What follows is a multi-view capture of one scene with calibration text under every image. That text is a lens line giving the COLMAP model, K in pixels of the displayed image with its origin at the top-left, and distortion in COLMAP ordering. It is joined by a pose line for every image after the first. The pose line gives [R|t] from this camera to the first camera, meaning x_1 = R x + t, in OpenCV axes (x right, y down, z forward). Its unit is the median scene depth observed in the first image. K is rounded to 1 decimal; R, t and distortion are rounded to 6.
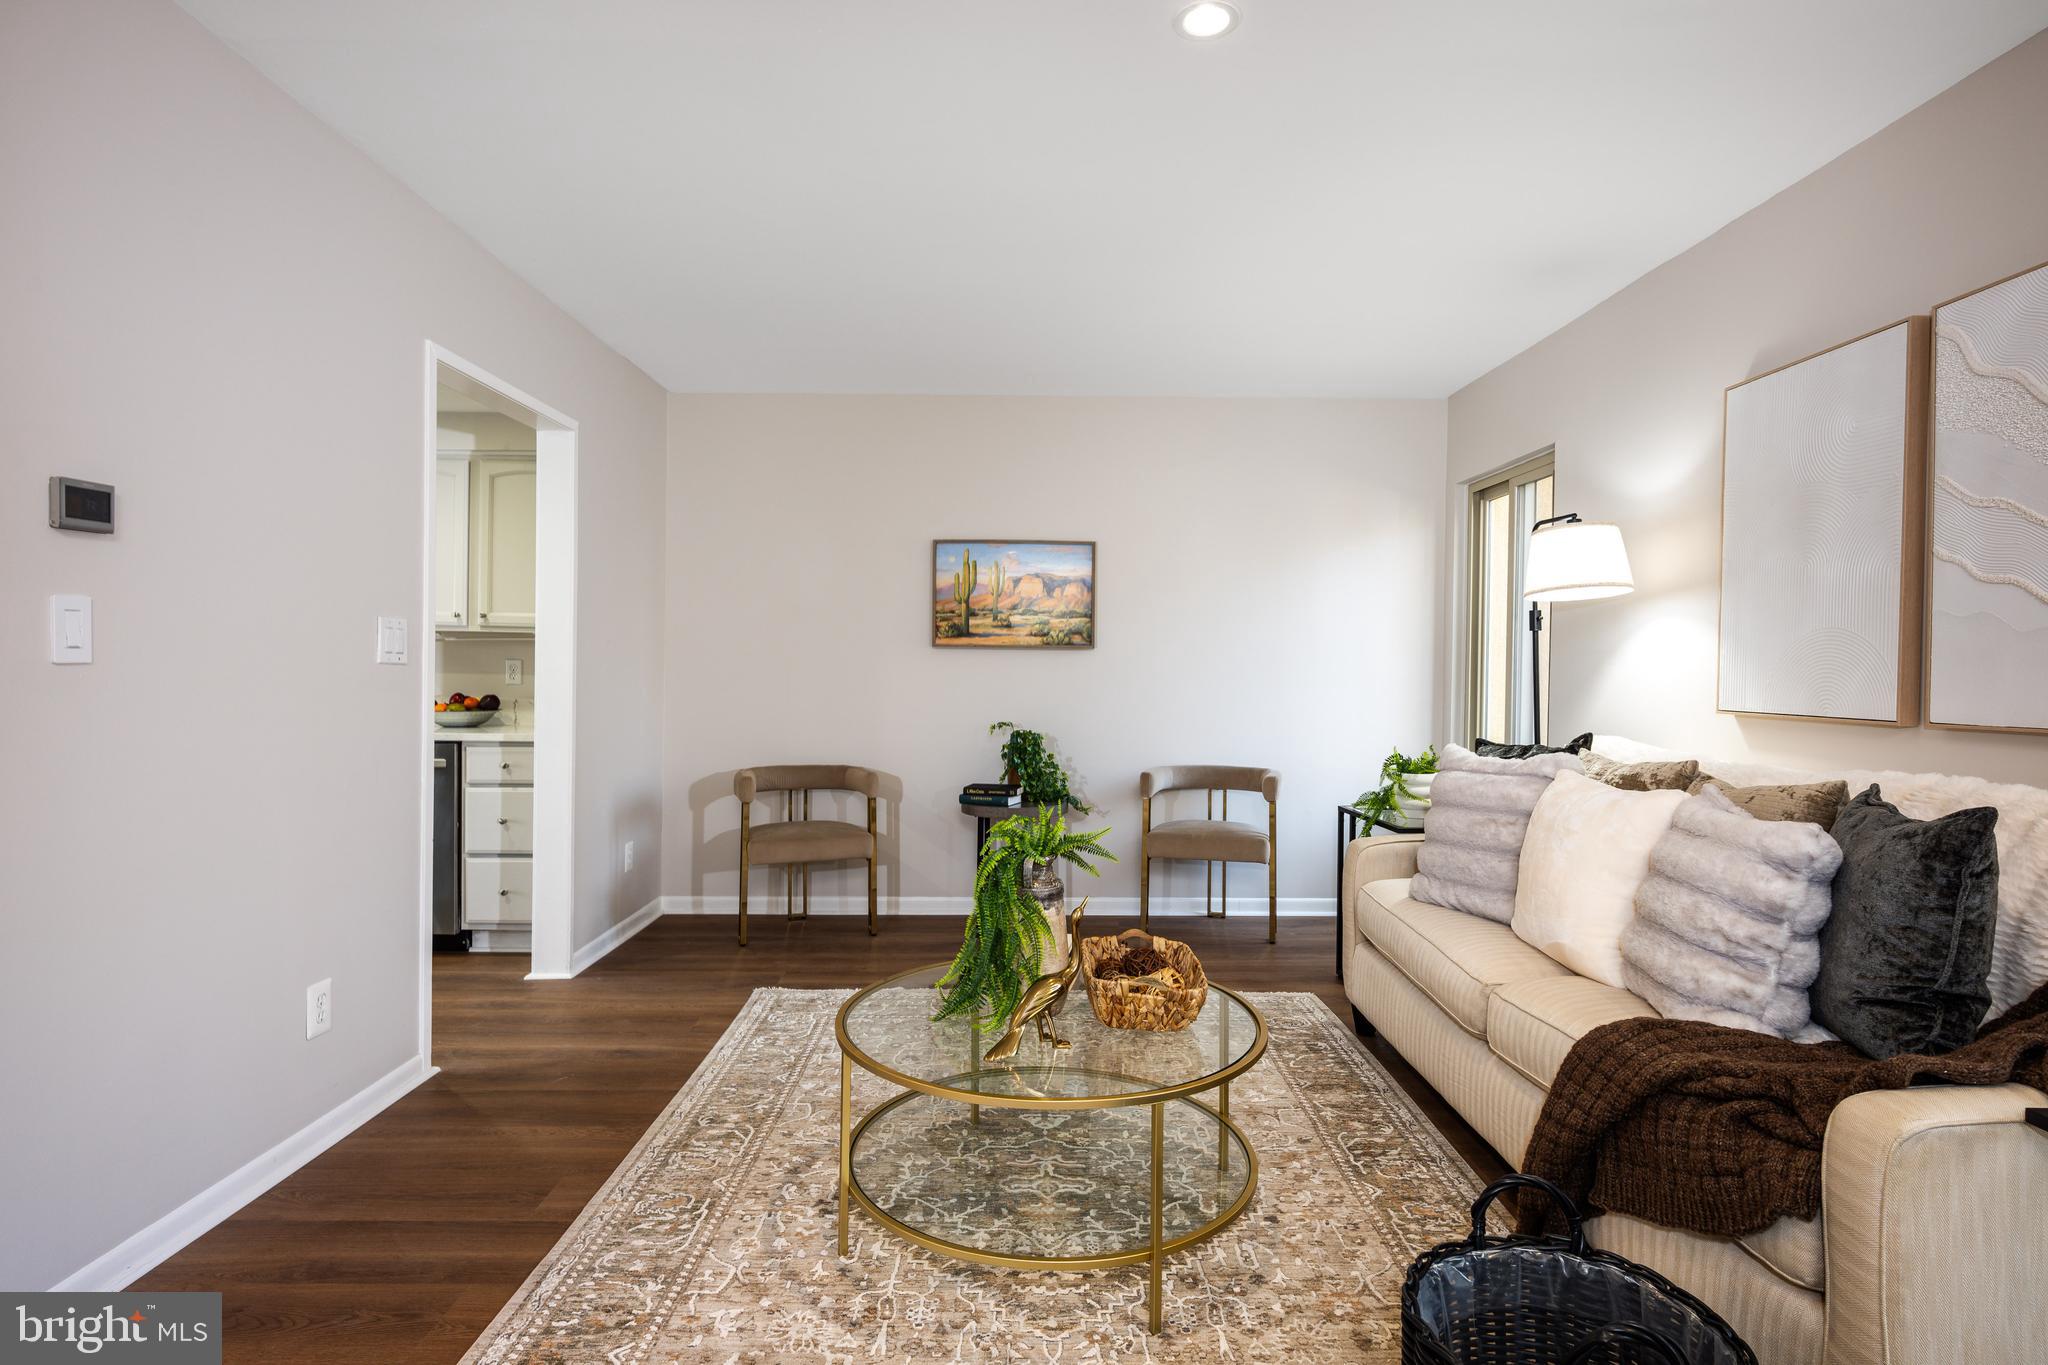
lens RADIAL K [[1064.0, 0, 1025.6], [0, 1064.0, 682.4], [0, 0, 1]] dist [-0.000636, 0.002162]
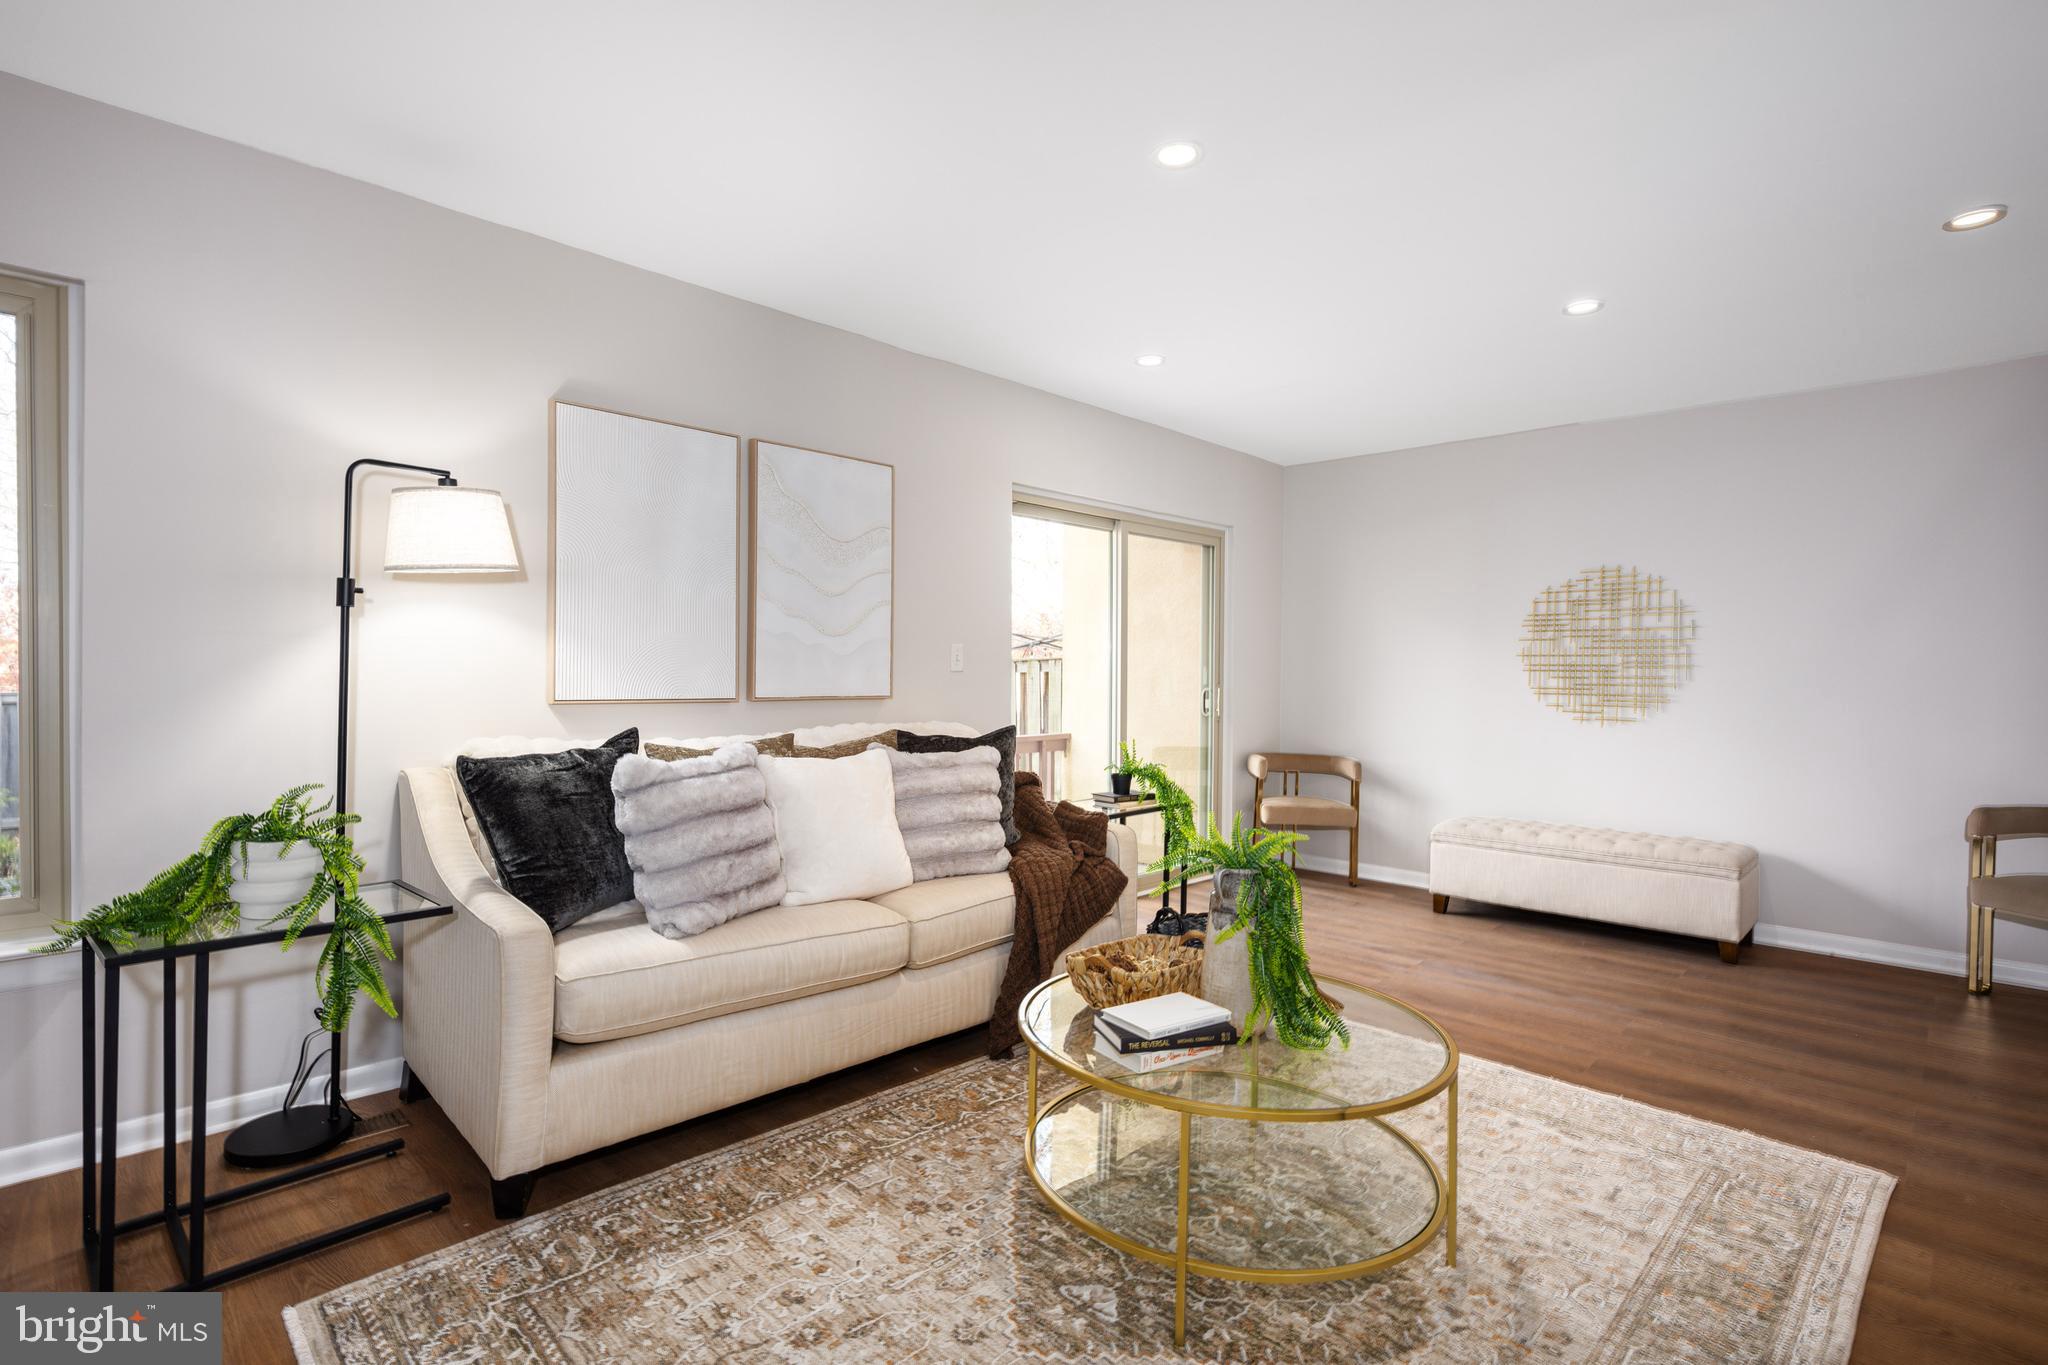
lens RADIAL K [[989.9, 0, 1007.8], [0, 989.9, 682.8], [0, 0, 1]] dist [0.000342, 0.002431]
pose [[-0.695125, -0.027772, 0.718352, -0.324621], [-0.009919, 0.999529, 0.029044, -0.021936], [-0.718820, 0.013064, -0.695073, 1.178032]]
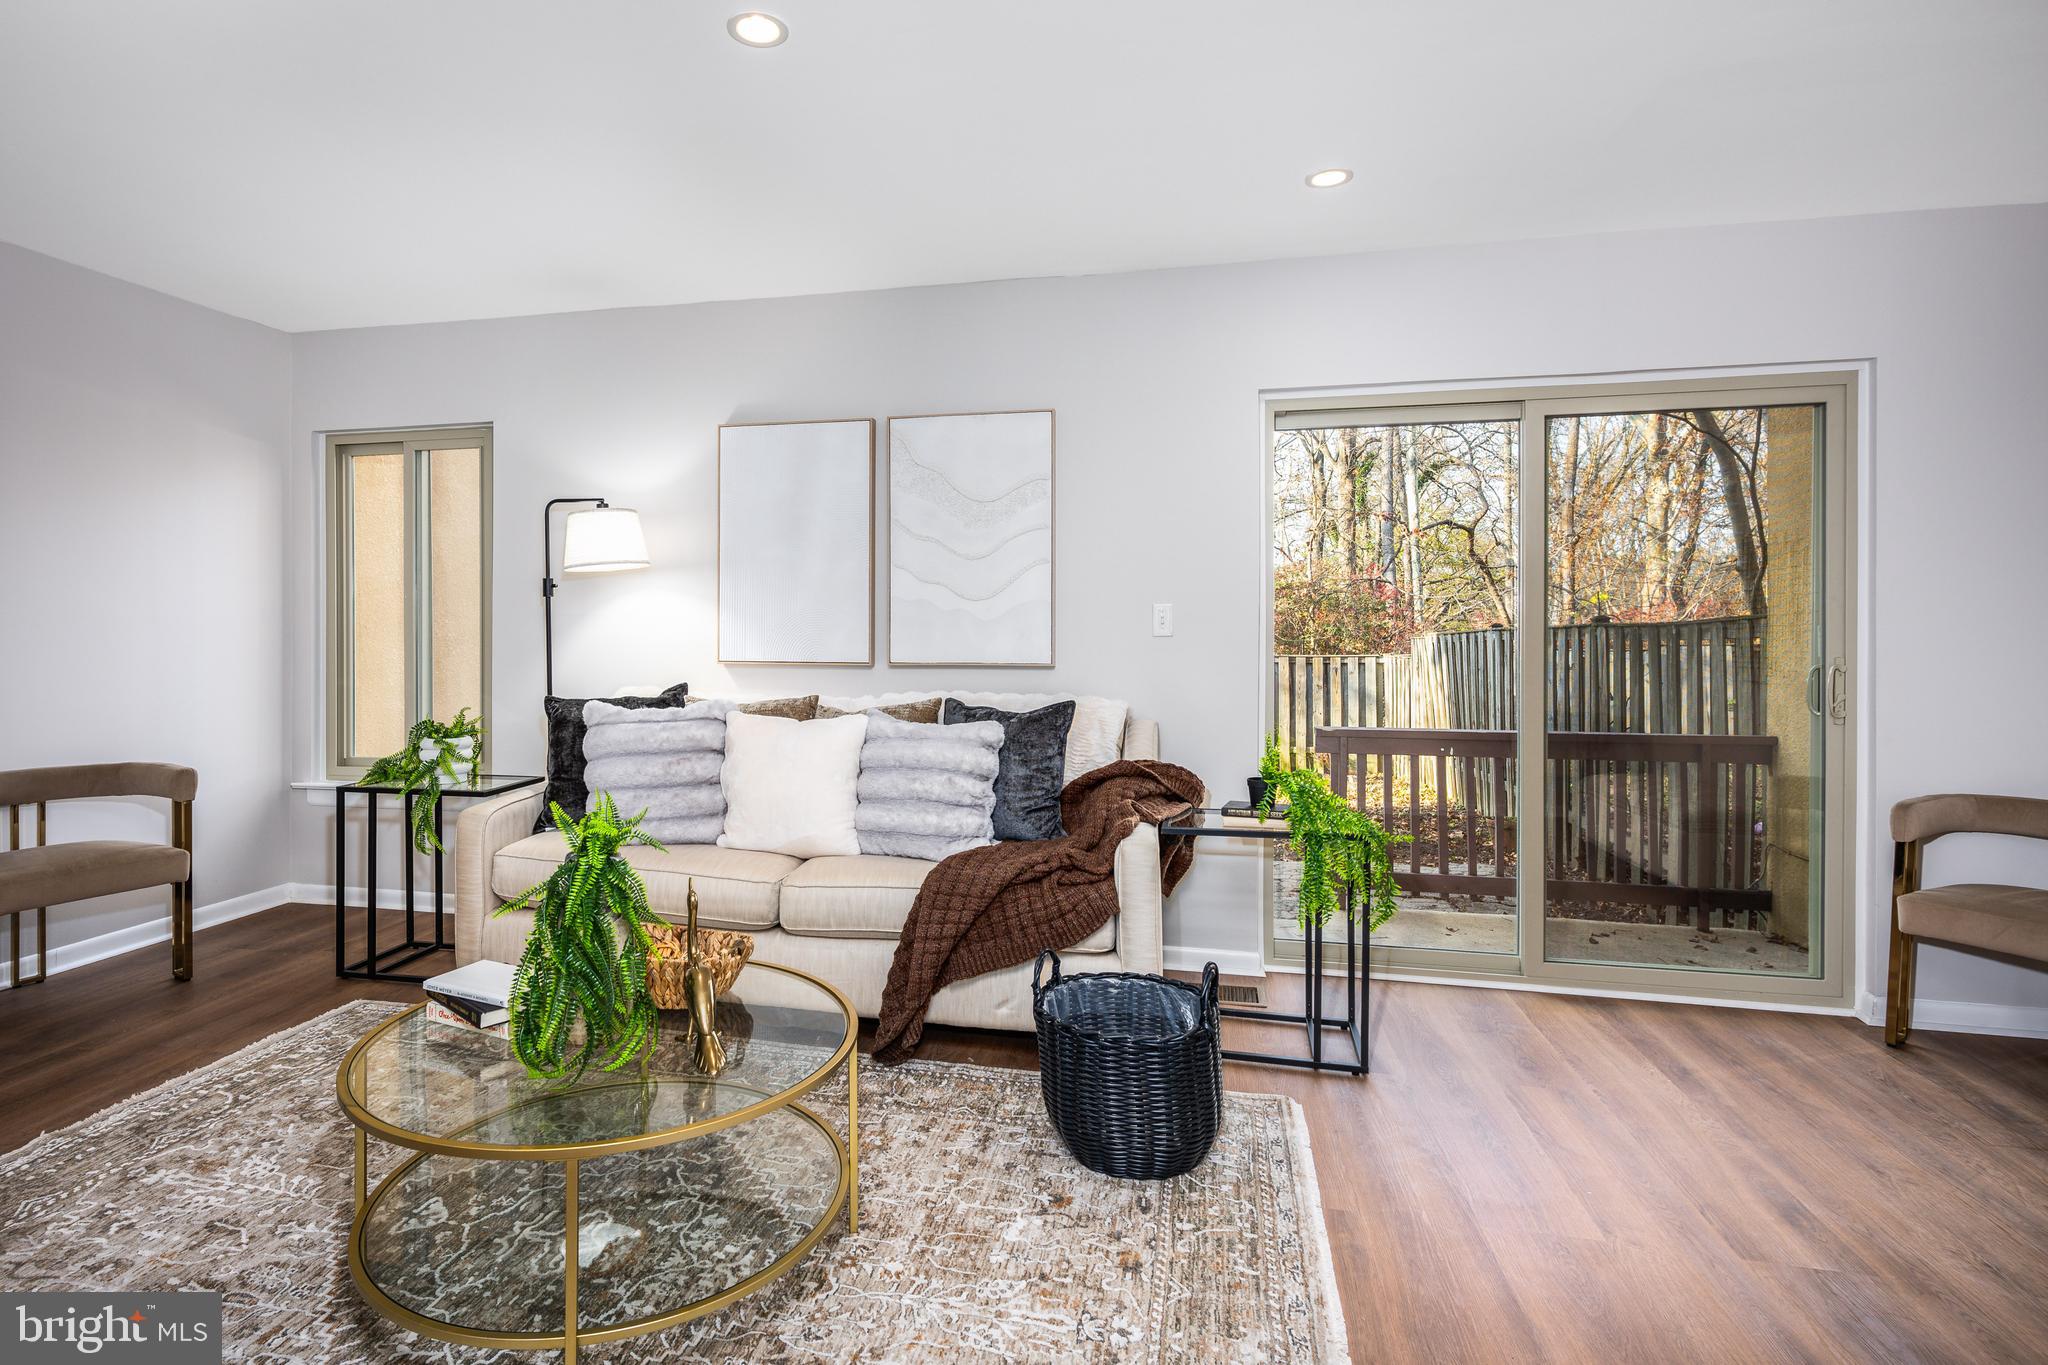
lens RADIAL K [[989.9, 0, 984.2], [0, 989.9, 661.5], [0, 0, 1]] dist [0.000342, 0.002431]
pose [[0.234434, -0.037275, 0.971417, -0.435613], [0.013404, 0.999294, 0.035110, -0.011862], [-0.972040, 0.004790, 0.234768, 0.323418]]
